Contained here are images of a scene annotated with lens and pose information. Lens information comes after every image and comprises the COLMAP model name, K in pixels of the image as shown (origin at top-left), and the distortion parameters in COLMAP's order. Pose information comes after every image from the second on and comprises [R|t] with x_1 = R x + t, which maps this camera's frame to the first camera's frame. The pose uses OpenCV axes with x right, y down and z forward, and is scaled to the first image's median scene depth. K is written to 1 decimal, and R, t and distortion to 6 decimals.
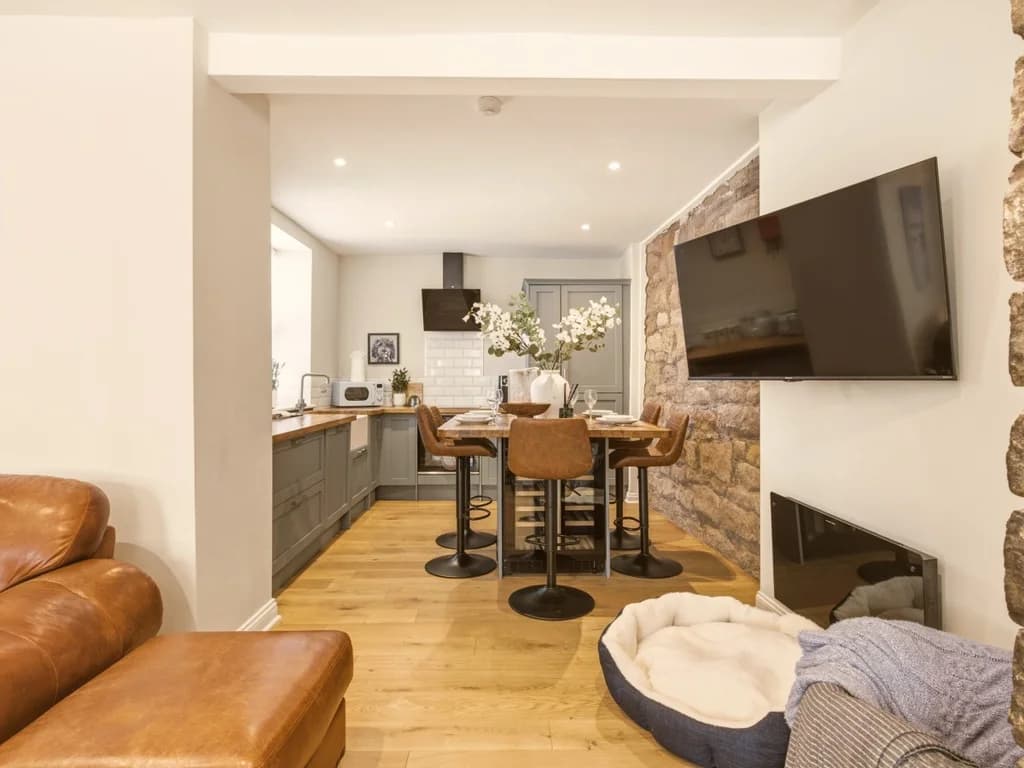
lens RADIAL K [[548.3, 0, 496.8], [0, 548.3, 376.6], [0, 0, 1]] dist [0.001853, -0.003620]
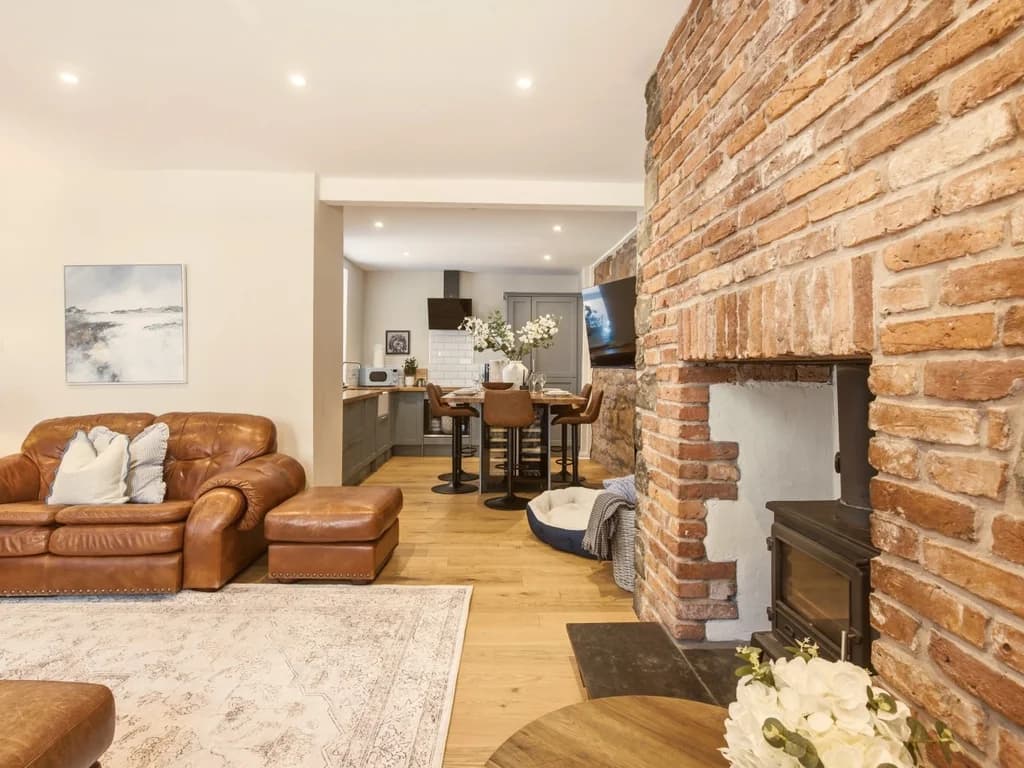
lens RADIAL K [[525.2, 0, 507.1], [0, 525.2, 362.5], [0, 0, 1]] dist [-0.001507, 0.000232]
pose [[0.999565, 0.008181, 0.028345, 0.024963], [-0.008124, 0.999965, -0.002142, -0.003059], [-0.028362, 0.001911, 0.999596, -0.328264]]
